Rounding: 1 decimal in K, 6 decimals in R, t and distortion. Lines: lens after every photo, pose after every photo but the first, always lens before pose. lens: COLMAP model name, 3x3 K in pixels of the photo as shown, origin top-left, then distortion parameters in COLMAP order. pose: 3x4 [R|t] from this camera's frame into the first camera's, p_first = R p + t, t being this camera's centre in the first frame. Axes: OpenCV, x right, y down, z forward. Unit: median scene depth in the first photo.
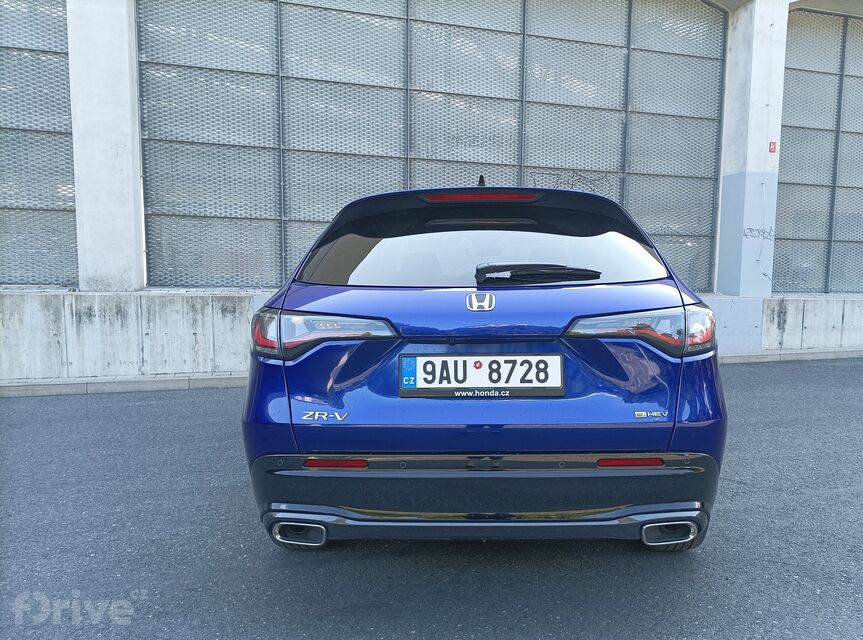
lens RADIAL K [[713.2, 0, 487.4], [0, 713.2, 349.5], [0, 0, 1]] dist [0.048920, -0.043443]
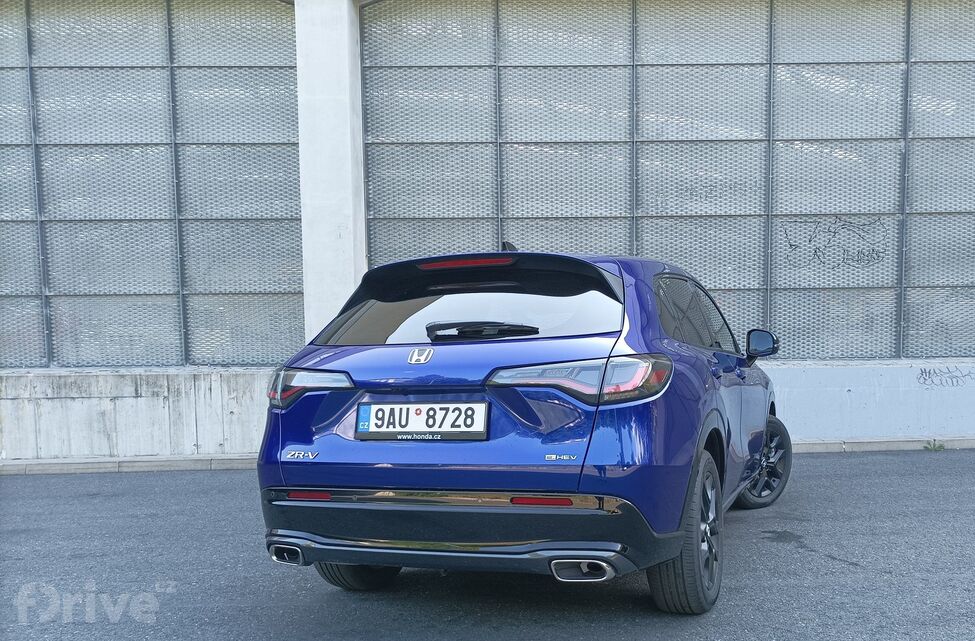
lens RADIAL K [[853.2, 0, 569.9], [0, 853.2, 422.6], [0, 0, 1]] dist [0.038074, -0.023234]
pose [[0.950956, 0.000955, -0.309324, 0.630852], [-0.007240, 0.999790, -0.019170, 0.062520], [0.309240, 0.020469, 0.950764, -0.211183]]
